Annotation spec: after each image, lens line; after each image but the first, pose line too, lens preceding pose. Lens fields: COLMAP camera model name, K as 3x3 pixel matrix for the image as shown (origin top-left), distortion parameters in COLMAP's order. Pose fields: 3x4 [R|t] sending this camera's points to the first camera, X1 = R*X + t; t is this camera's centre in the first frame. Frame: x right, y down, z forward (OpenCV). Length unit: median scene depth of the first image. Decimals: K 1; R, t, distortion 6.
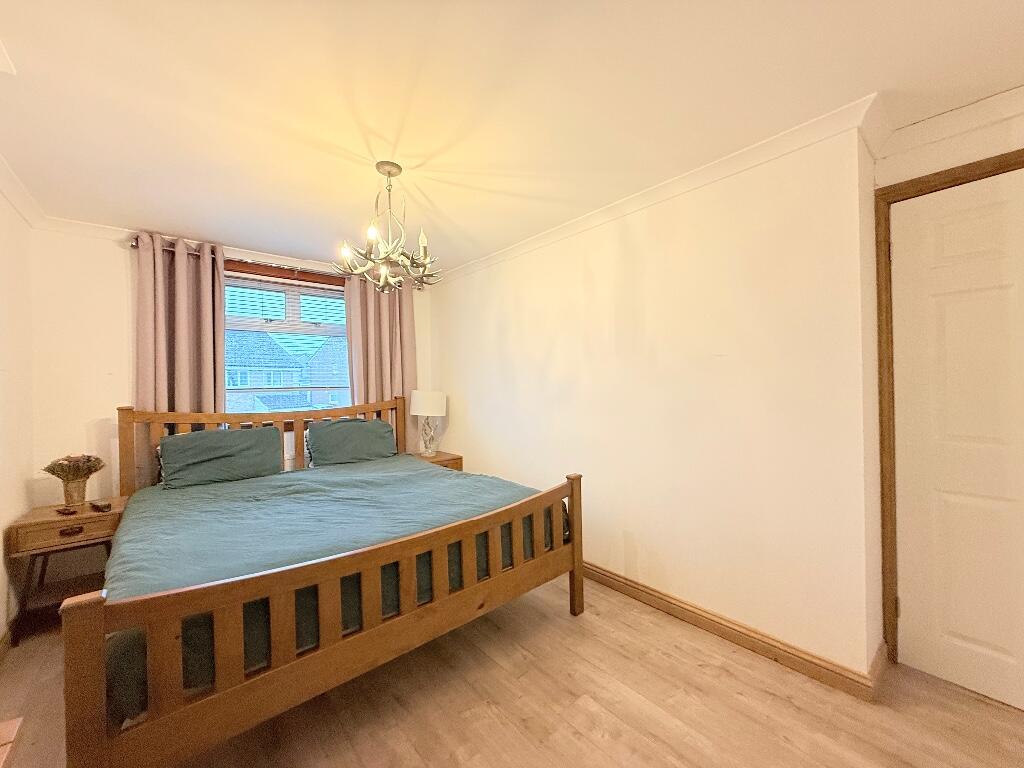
lens RADIAL K [[410.5, 0, 512.0], [0, 410.5, 384.0], [0, 0, 1]] dist [0.011405, -0.000073]
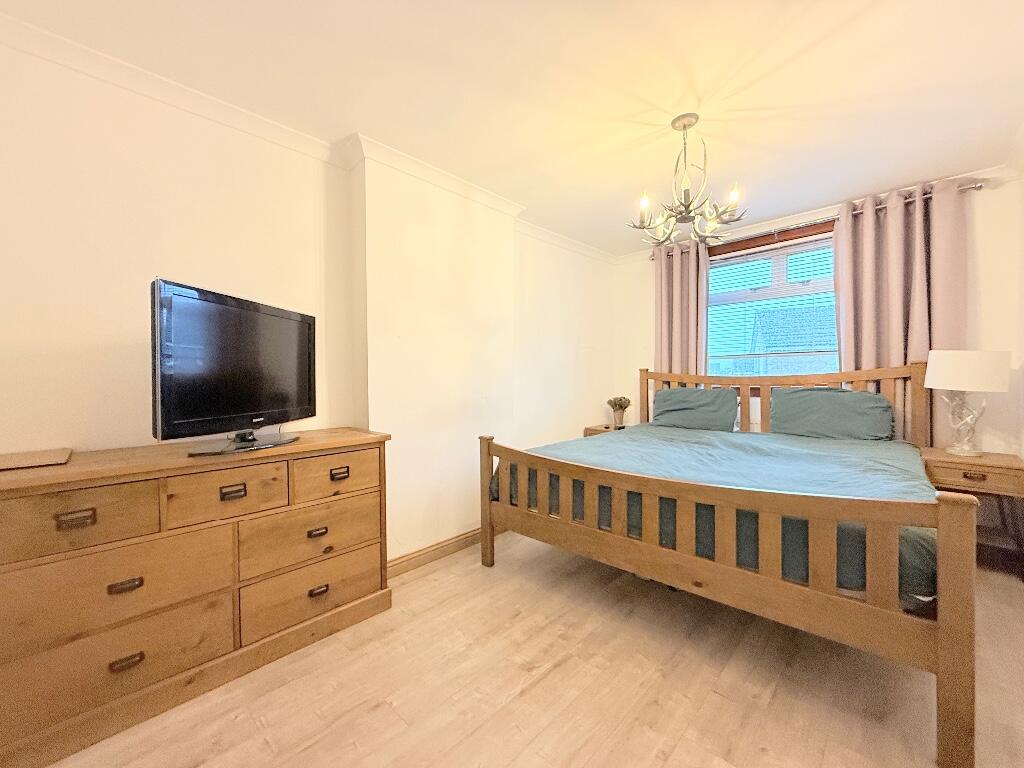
lens RADIAL K [[410.5, 0, 512.0], [0, 410.5, 384.0], [0, 0, 1]] dist [0.011405, -0.000073]
pose [[0.098958, 0.031342, -0.994598, 0.471123], [0.008129, 0.999445, 0.032303, 0.053483], [0.995058, -0.011282, 0.098648, 0.334159]]
